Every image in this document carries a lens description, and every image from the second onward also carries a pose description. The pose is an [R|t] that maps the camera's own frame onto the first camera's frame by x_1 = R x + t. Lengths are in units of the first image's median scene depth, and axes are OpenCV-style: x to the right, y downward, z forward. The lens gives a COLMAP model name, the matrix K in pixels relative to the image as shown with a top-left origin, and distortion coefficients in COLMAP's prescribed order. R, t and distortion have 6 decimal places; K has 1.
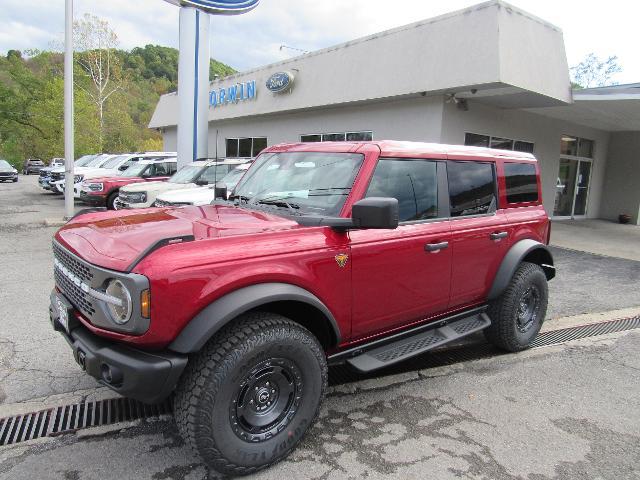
lens RADIAL K [[458.2, 0, 317.1], [0, 458.2, 235.1], [0, 0, 1]] dist [-0.022894, 0.013726]
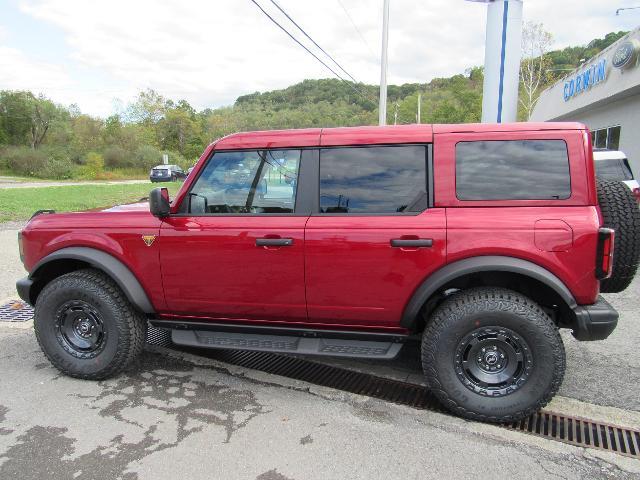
lens RADIAL K [[458.2, 0, 318.3], [0, 458.2, 236.9], [0, 0, 1]] dist [-0.022894, 0.013726]
pose [[0.616289, 0.077269, -0.783720, 1.096306], [-0.080813, 0.996126, 0.034661, -0.025824], [0.783362, 0.041973, 0.620146, 0.531888]]
